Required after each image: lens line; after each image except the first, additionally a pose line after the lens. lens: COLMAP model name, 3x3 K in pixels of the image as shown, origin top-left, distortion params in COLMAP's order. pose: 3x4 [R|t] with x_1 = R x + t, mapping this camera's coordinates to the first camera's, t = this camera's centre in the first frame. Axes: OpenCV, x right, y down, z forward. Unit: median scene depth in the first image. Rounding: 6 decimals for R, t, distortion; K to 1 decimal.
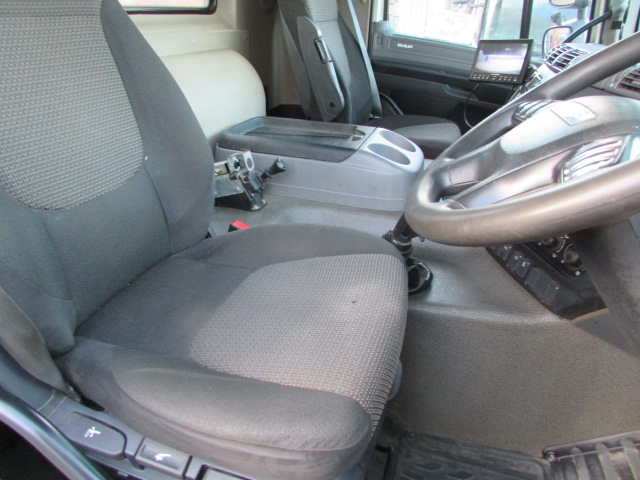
lens RADIAL K [[454.2, 0, 323.4], [0, 454.2, 241.7], [0, 0, 1]] dist [-0.032625, 0.021945]
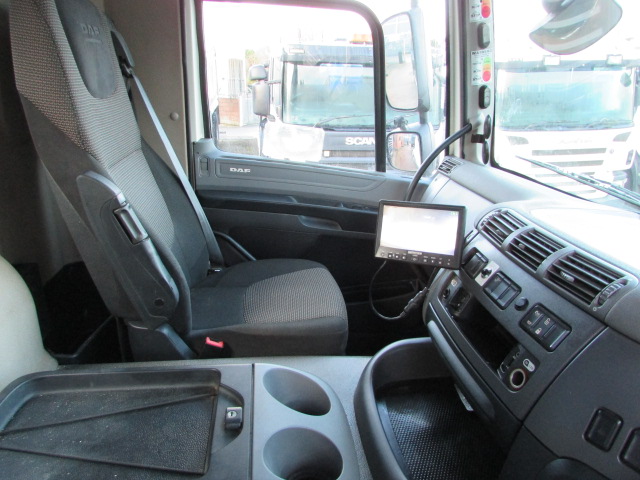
lens RADIAL K [[454.2, 0, 318.8], [0, 454.2, 236.8], [0, 0, 1]] dist [-0.032625, 0.021945]
pose [[0.911528, -0.138527, 0.387204, -0.006770], [0.185516, 0.978823, -0.086542, -0.237951], [-0.367016, 0.150718, 0.917923, 0.280317]]
